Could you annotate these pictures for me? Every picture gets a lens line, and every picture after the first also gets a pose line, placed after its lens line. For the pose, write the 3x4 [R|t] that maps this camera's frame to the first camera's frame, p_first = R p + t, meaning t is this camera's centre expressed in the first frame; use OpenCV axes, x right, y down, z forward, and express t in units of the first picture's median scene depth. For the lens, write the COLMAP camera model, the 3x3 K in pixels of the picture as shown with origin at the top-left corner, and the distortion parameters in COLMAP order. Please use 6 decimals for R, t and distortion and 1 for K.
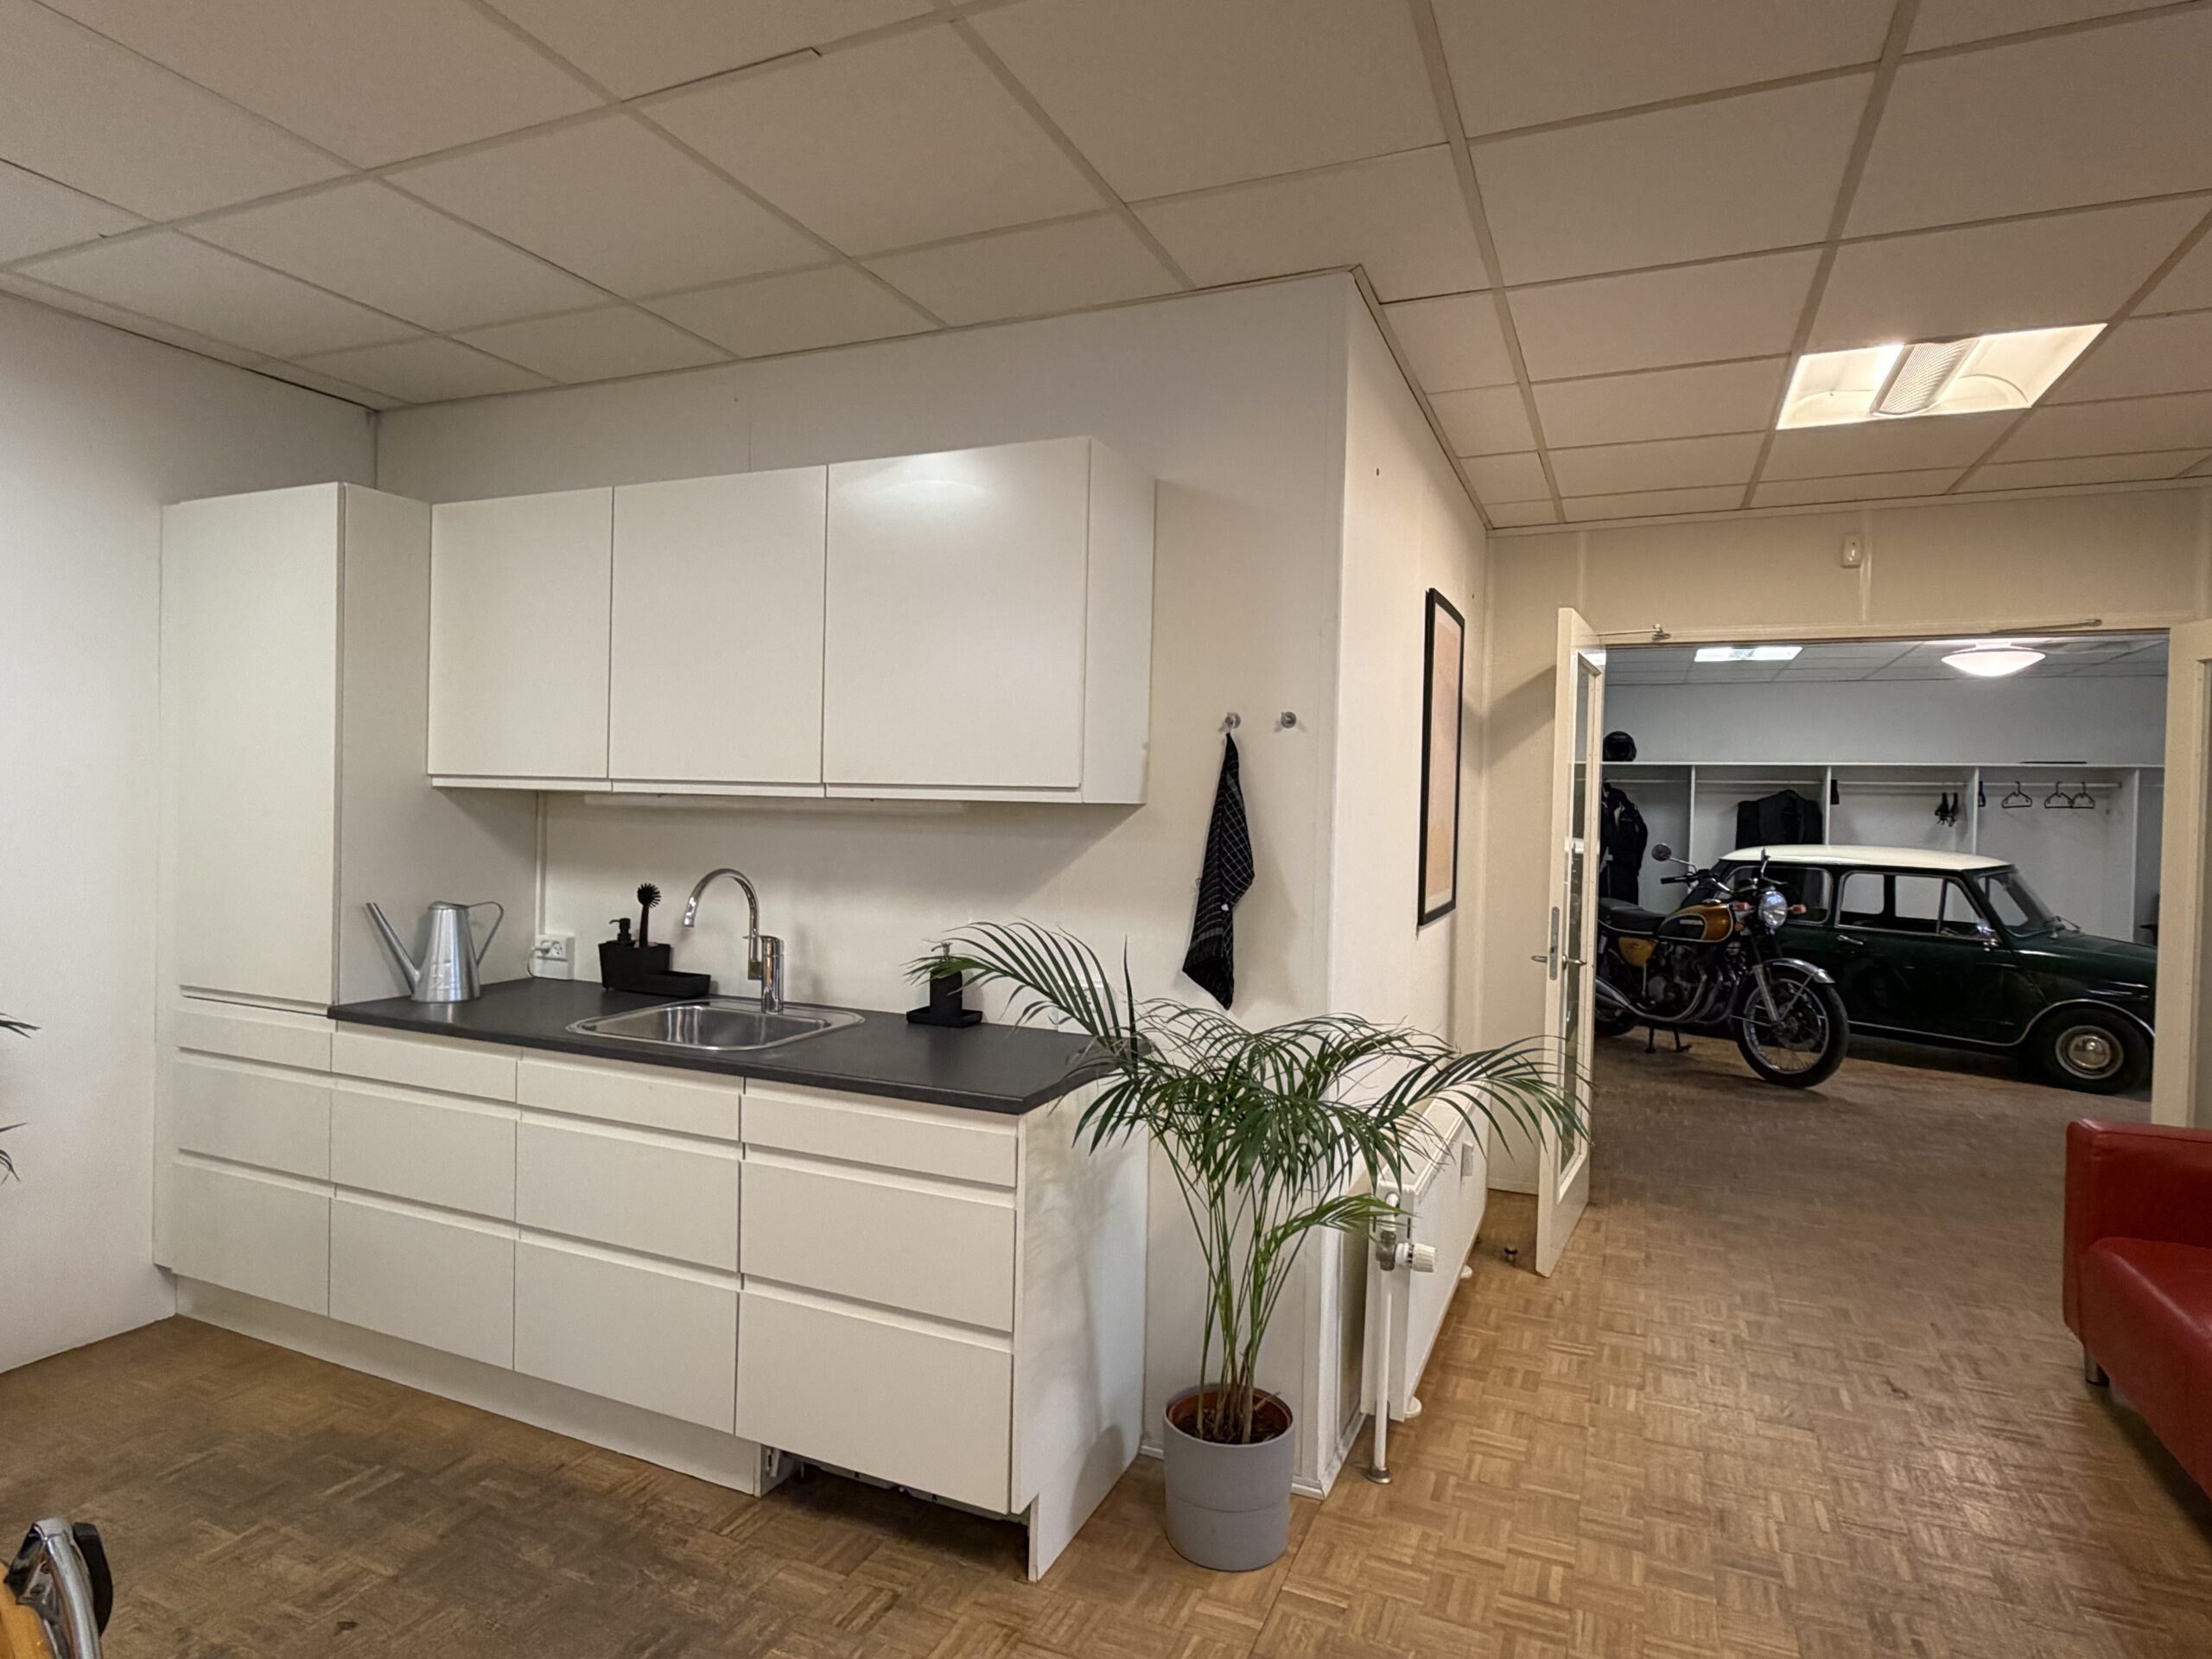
lens RADIAL K [[1231.1, 0, 1106.0], [0, 1231.1, 829.5], [0, 0, 1]] dist [0.000846, 0.000811]
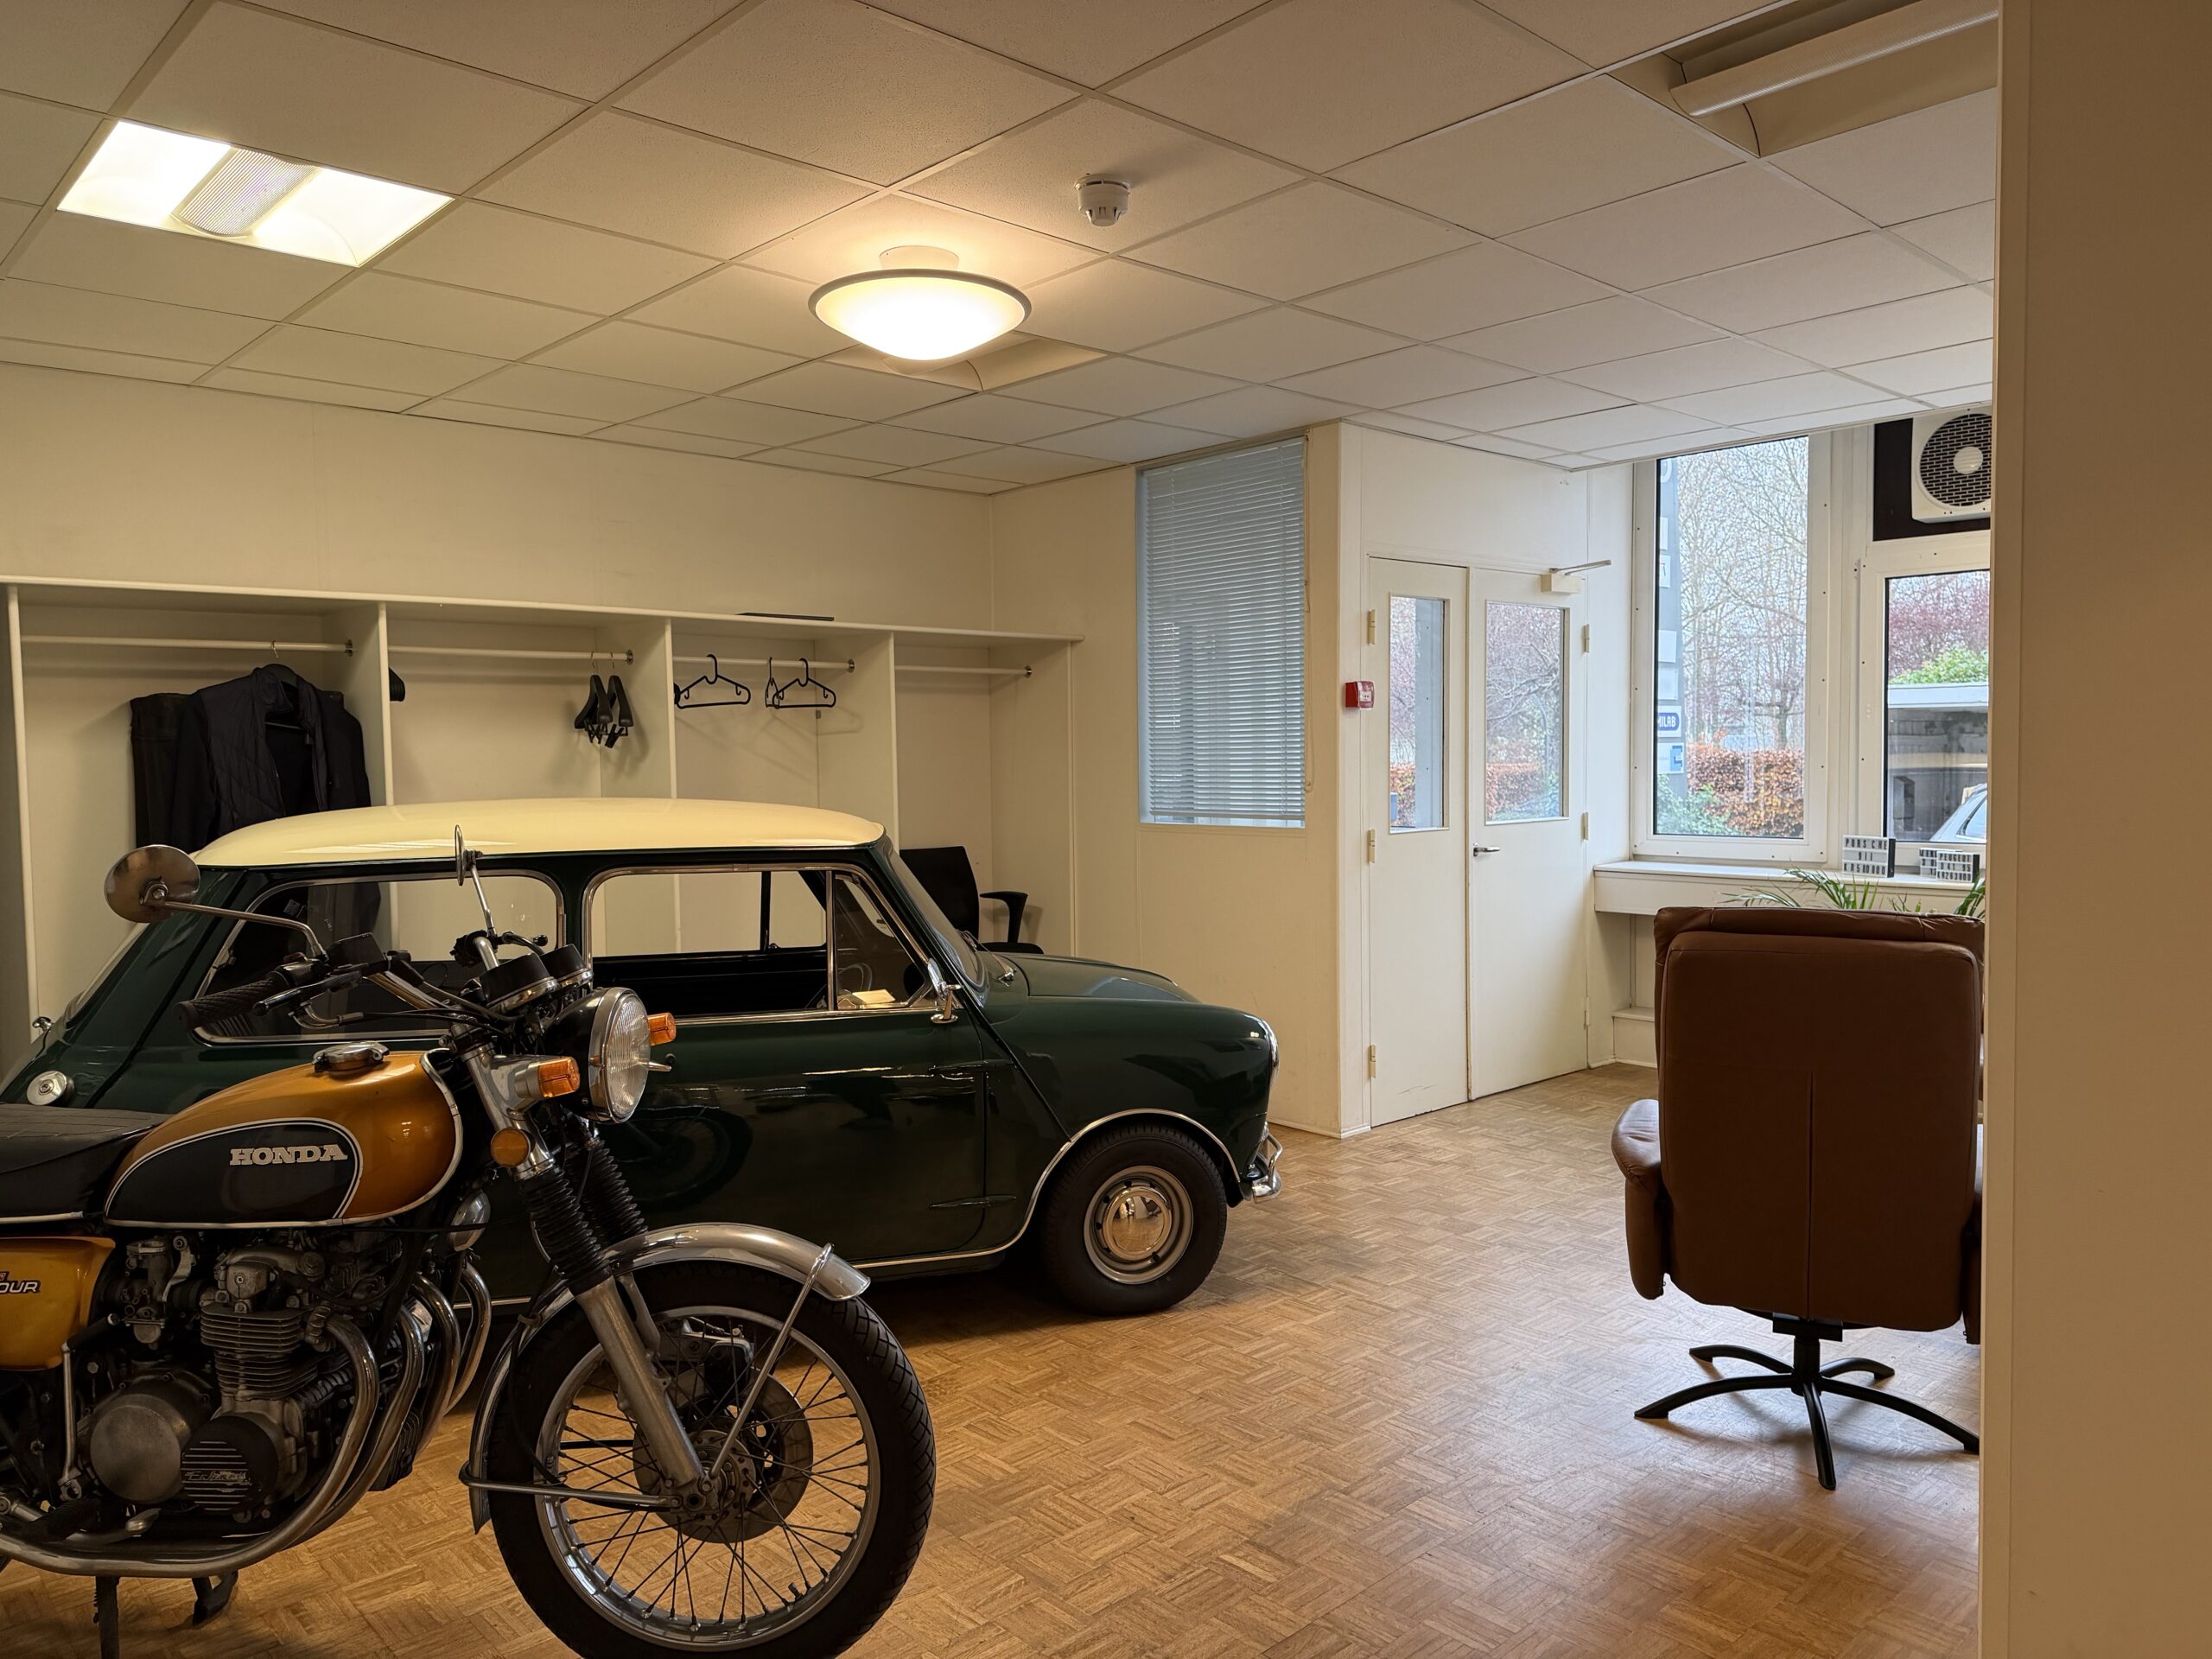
lens RADIAL K [[1589.6, 0, 1106.0], [0, 1589.6, 829.5], [0, 0, 1]] dist [0.063870, 0.000026]
pose [[0.414778, -0.079344, 0.906457, 0.246460], [0.045226, 0.996757, 0.066553, -0.004609], [-0.908798, 0.013391, 0.417022, 0.695202]]
